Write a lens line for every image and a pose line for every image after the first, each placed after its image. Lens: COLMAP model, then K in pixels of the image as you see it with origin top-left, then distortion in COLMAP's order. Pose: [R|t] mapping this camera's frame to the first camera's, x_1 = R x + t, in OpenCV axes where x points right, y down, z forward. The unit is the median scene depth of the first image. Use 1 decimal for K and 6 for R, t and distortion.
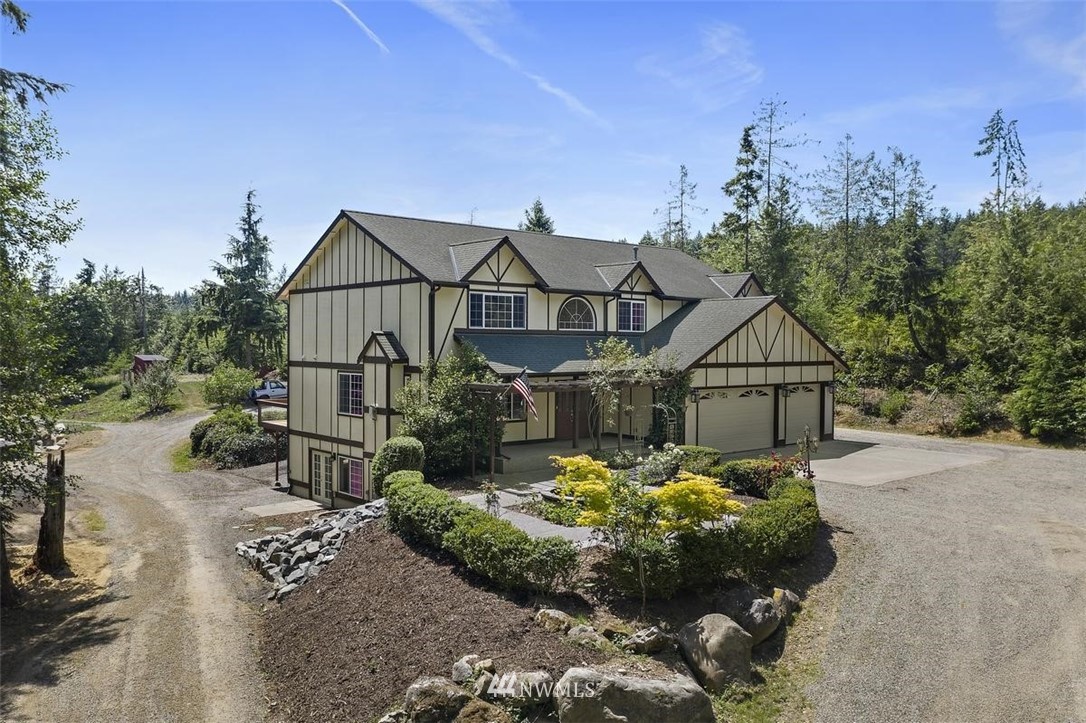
lens RADIAL K [[869.5, 0, 543.0], [0, 869.5, 361.5], [0, 0, 1]] dist [-0.008462, -0.001246]
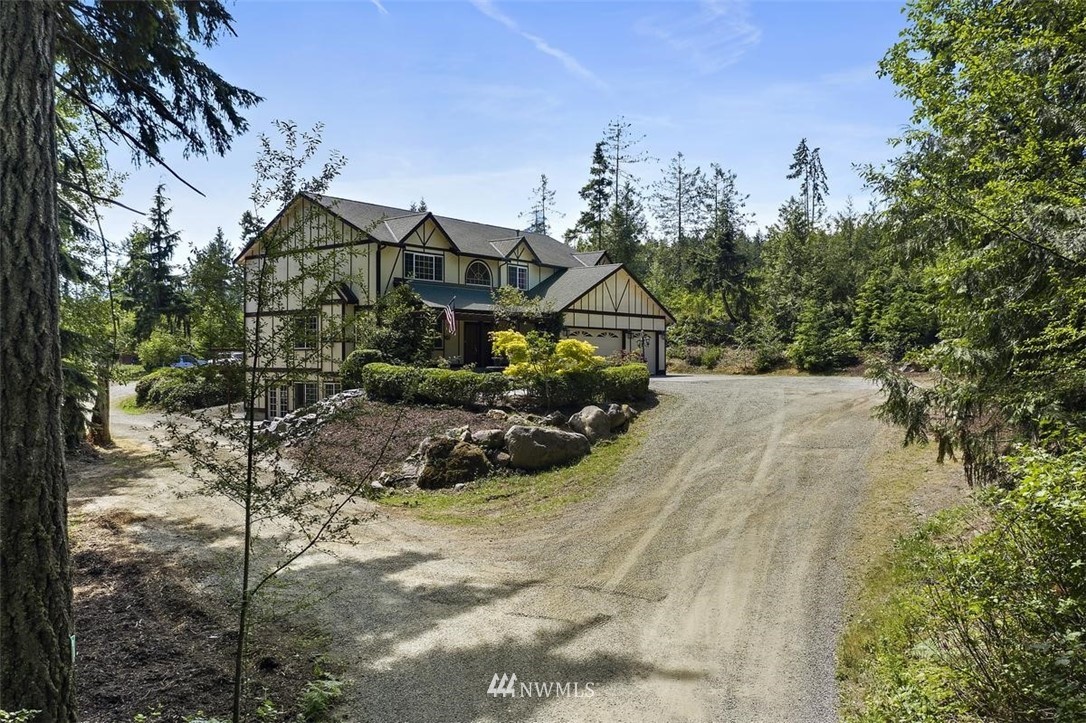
lens RADIAL K [[884.3, 0, 543.0], [0, 884.3, 361.5], [0, 0, 1]] dist [0.003143, 0.001554]
pose [[0.985747, -0.005963, 0.168130, -0.084560], [0.009854, 0.999702, -0.022323, 0.101864], [-0.167947, 0.023661, 0.985512, -0.325097]]
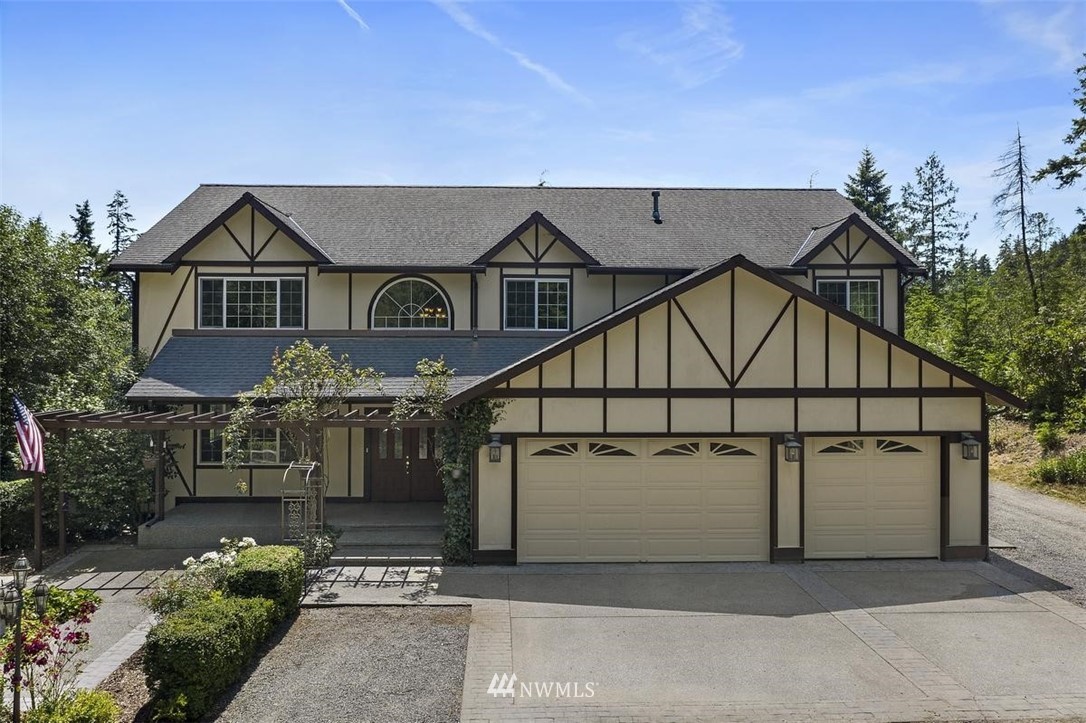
lens RADIAL K [[867.5, 0, 542.4], [0, 867.5, 334.7], [0, 0, 1]] dist [-0.025550, -0.003996]
pose [[0.769269, -0.010609, -0.638837, 0.463746], [-0.011141, 0.999487, -0.030013, -0.013005], [0.638828, 0.030206, 0.768756, 0.520451]]
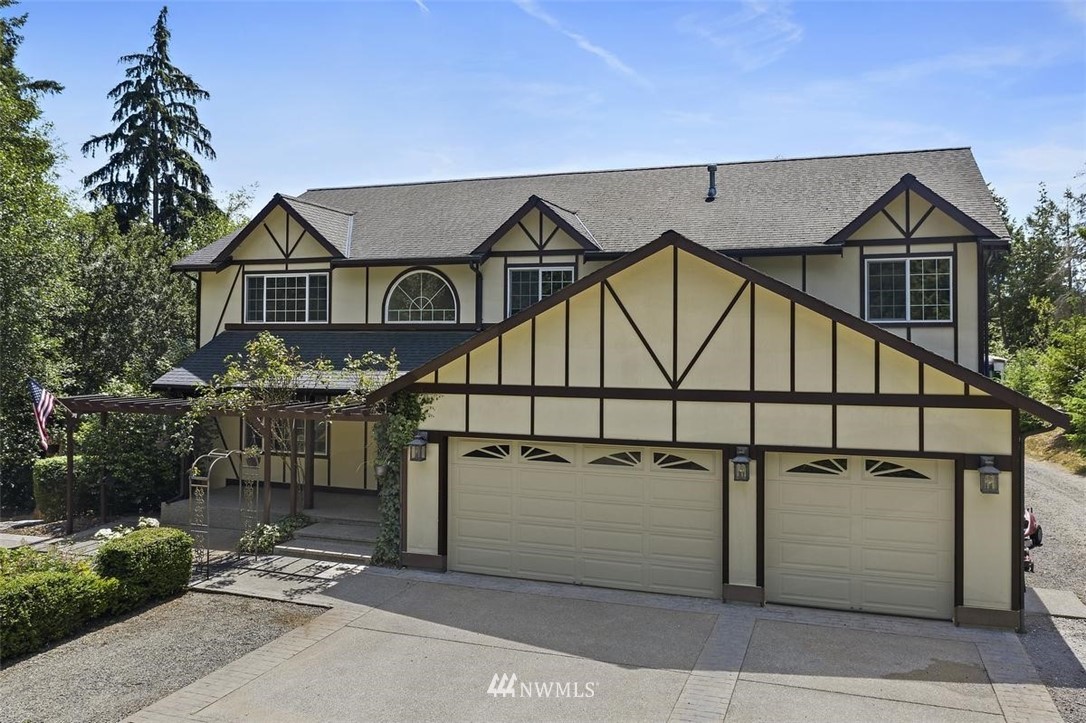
lens RADIAL K [[867.5, 0, 542.4], [0, 867.5, 334.7], [0, 0, 1]] dist [-0.025550, -0.003996]
pose [[0.477025, -0.010569, -0.878826, 0.561850], [-0.022109, 0.999467, -0.024020, -0.013263], [0.878611, 0.030888, 0.476538, 0.705197]]
